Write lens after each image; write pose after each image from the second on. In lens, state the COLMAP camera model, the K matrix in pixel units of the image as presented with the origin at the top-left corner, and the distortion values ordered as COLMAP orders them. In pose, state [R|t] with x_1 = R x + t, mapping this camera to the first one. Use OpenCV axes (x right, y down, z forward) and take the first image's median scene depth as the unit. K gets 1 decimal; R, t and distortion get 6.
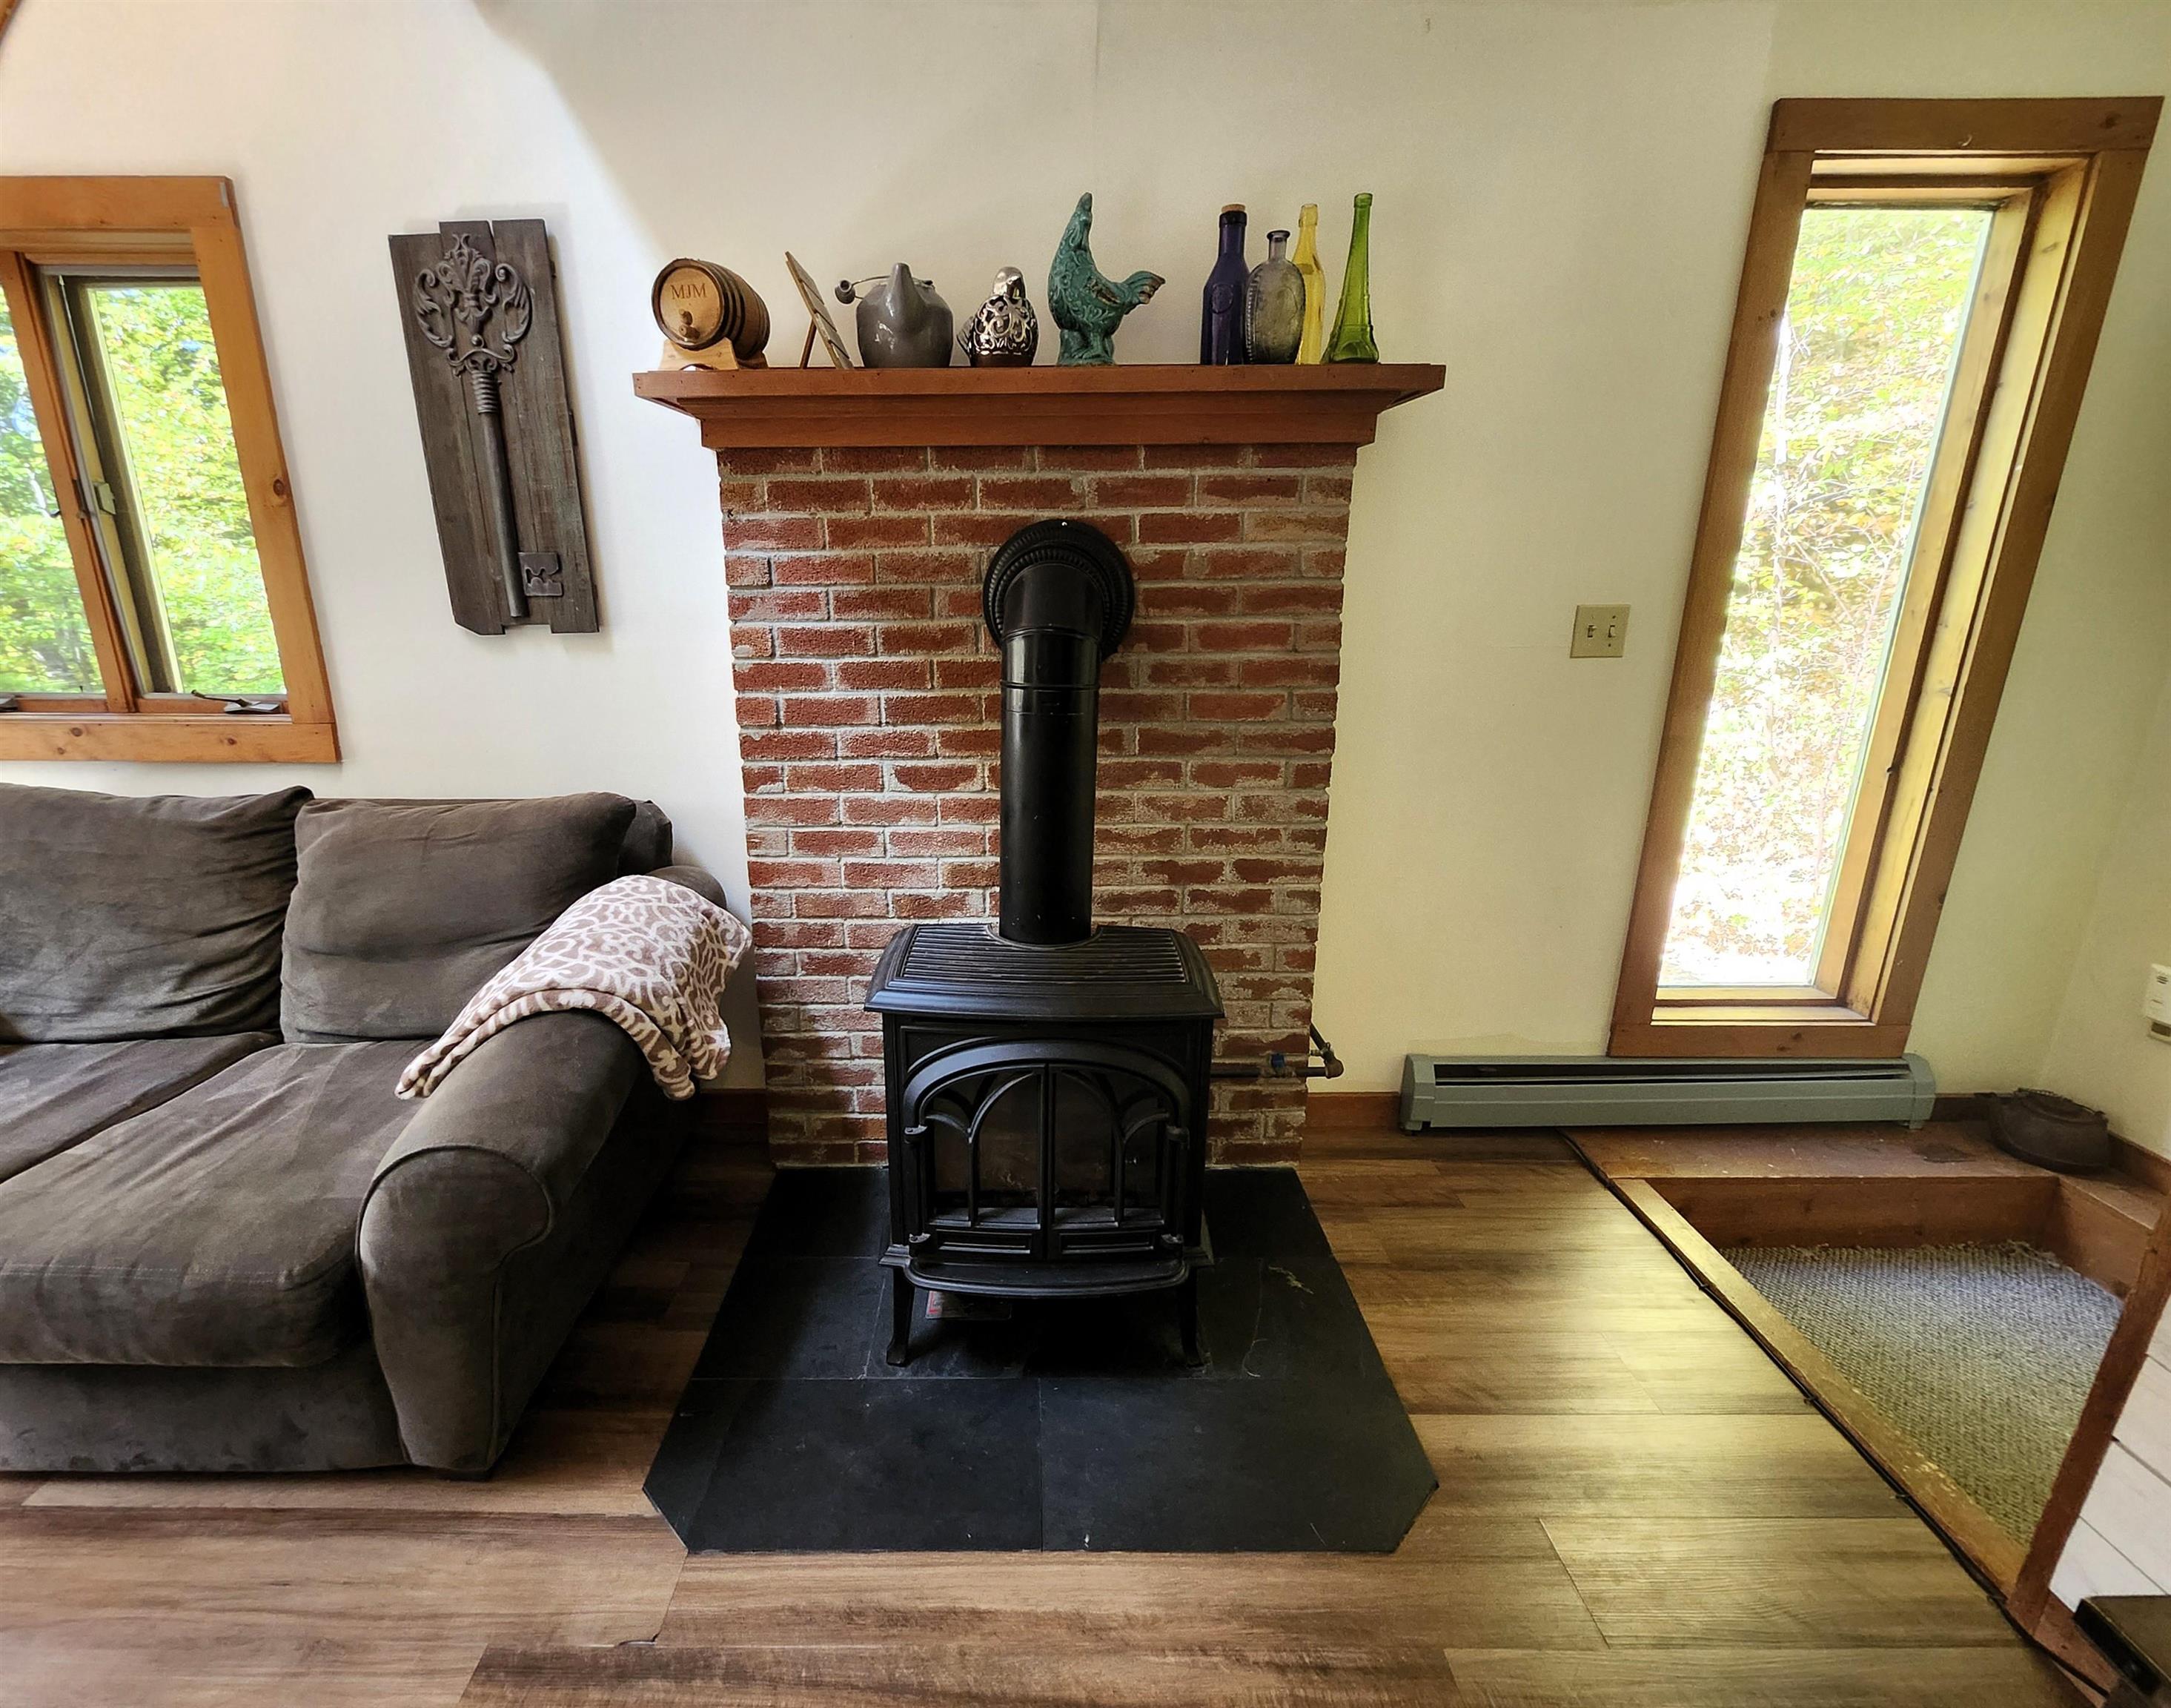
lens RADIAL K [[888.1, 0, 1076.7], [0, 888.1, 843.3], [0, 0, 1]] dist [0.000928, 0.000072]
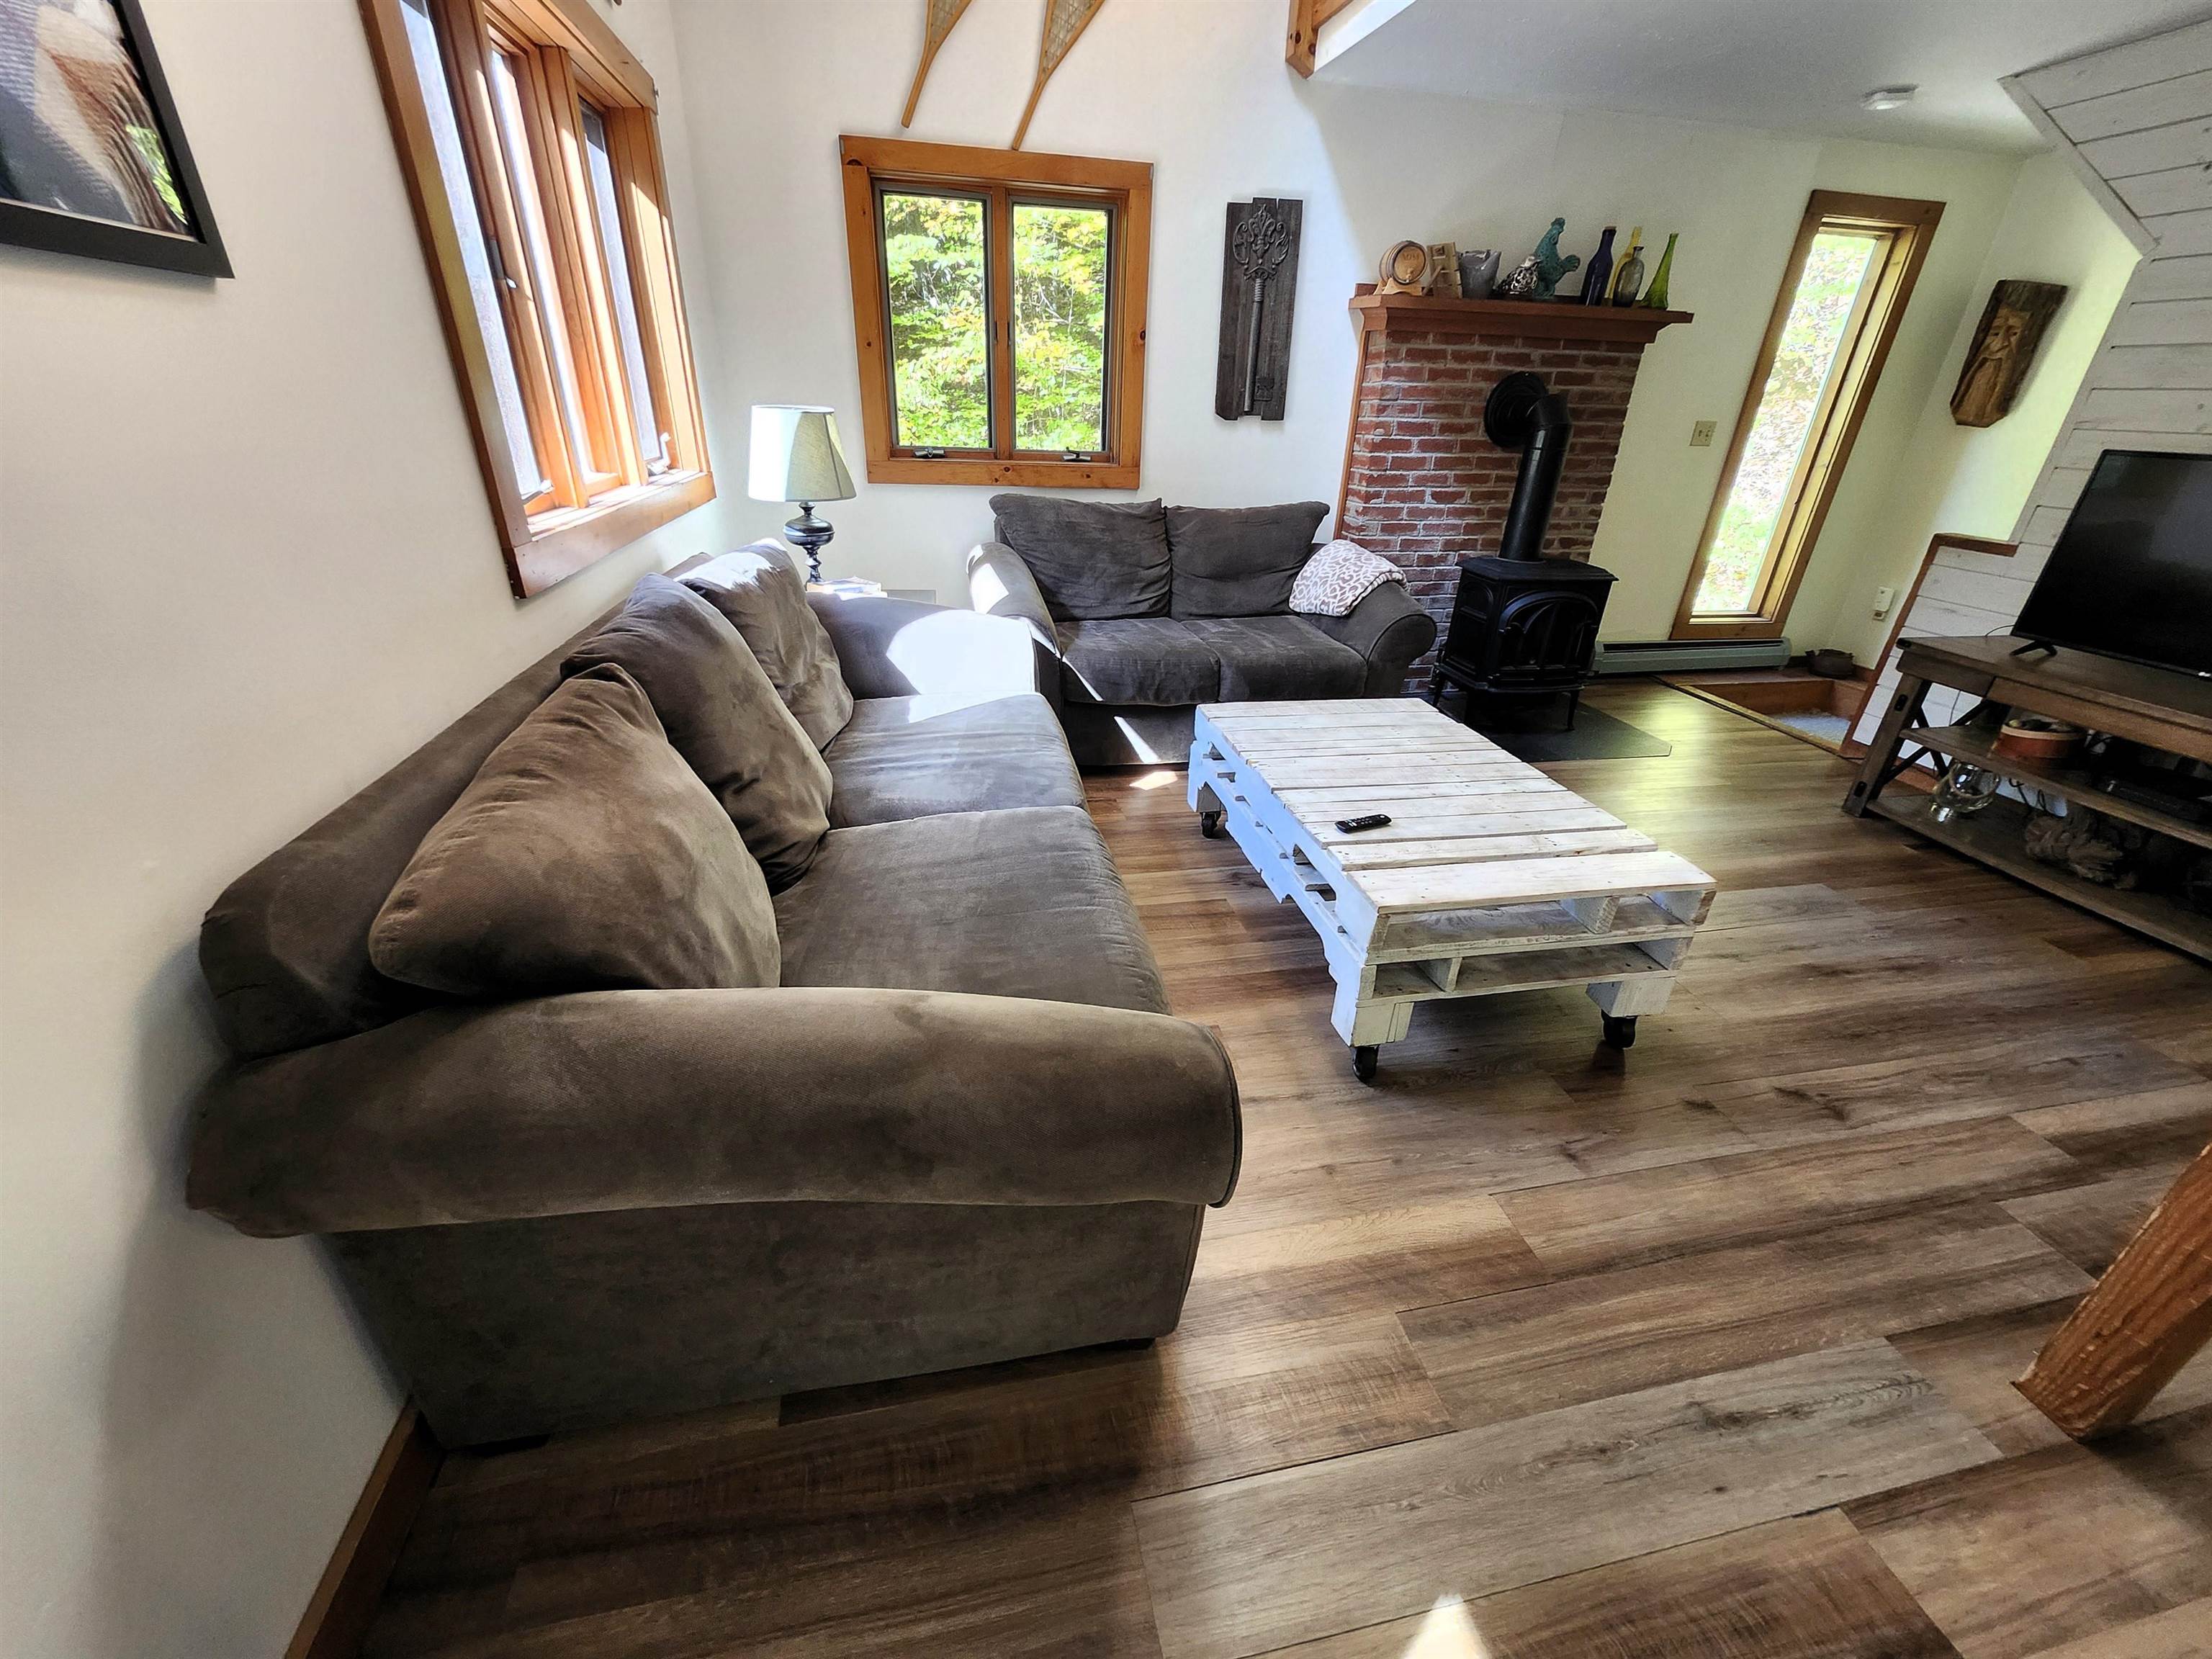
lens RADIAL K [[874.3, 0, 1107.2], [0, 874.3, 833.4], [0, 0, 1]] dist [-0.002945, -0.000475]
pose [[0.978613, -0.064828, 0.195228, -1.489142], [0.022966, 0.977543, 0.209481, 0.273152], [-0.204424, -0.200517, 0.958125, -1.075383]]
